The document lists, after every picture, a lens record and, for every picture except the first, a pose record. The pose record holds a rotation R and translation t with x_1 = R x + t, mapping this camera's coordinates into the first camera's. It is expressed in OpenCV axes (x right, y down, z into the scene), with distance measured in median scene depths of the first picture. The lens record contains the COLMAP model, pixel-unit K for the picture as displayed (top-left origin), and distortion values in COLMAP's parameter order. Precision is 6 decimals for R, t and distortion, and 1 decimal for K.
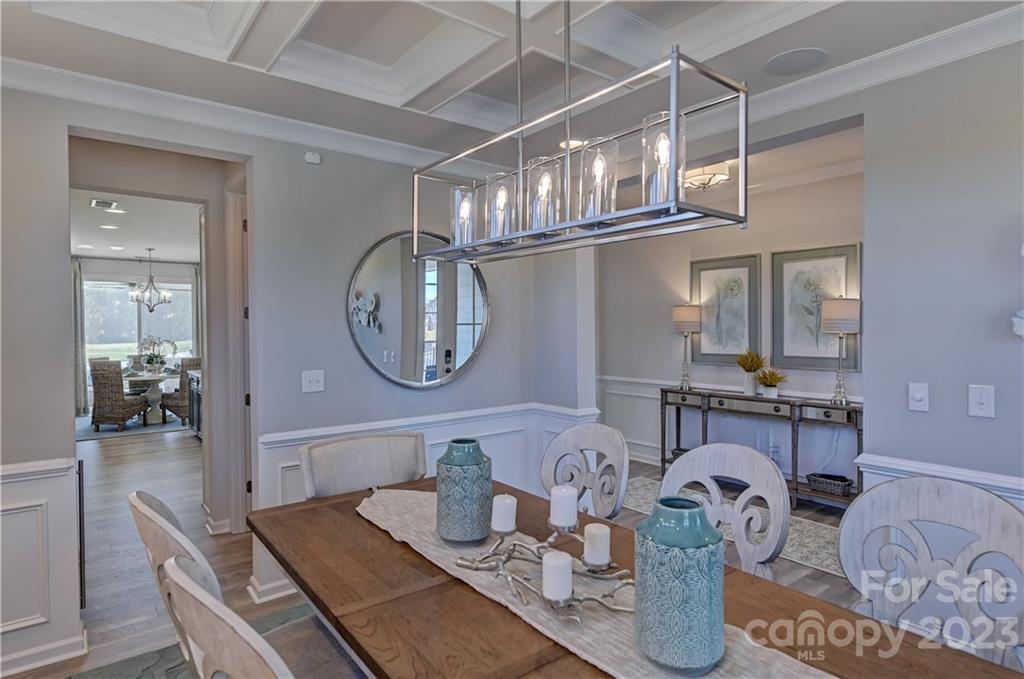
lens RADIAL K [[557.4, 0, 513.2], [0, 557.4, 335.5], [0, 0, 1]] dist [-0.003578, -0.000611]
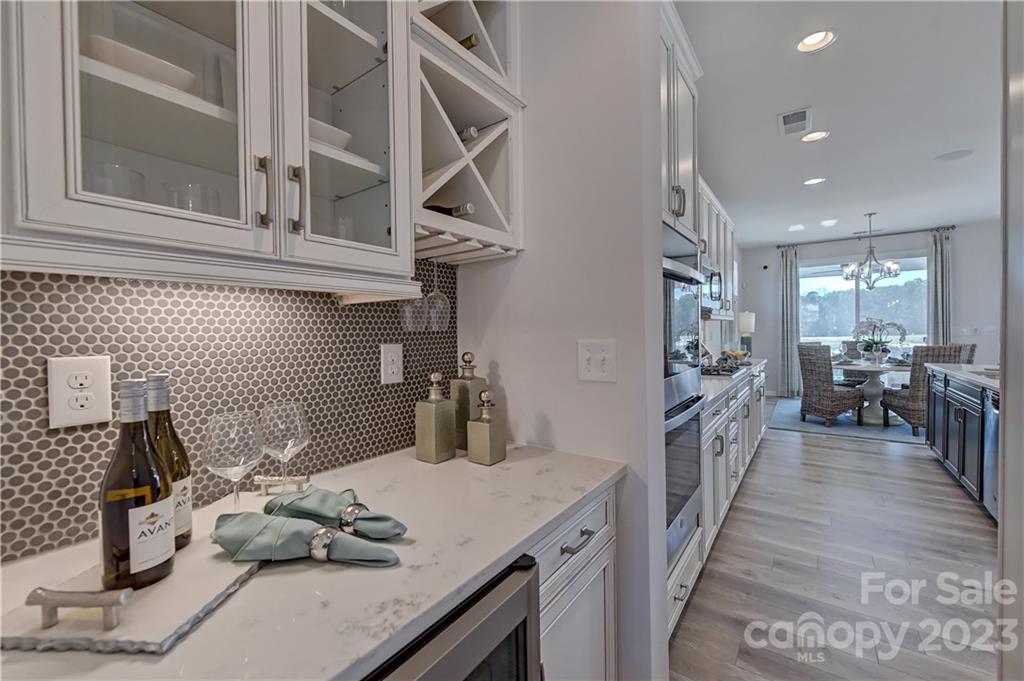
lens RADIAL K [[409.5, 0, 516.8], [0, 409.5, 337.8], [0, 0, 1]] dist [-0.000608, -0.000875]
pose [[0.269555, 0.017488, -0.962826, -0.201036], [-0.001305, 0.999841, 0.017795, 0.020152], [0.962984, -0.003540, 0.269535, 0.322777]]
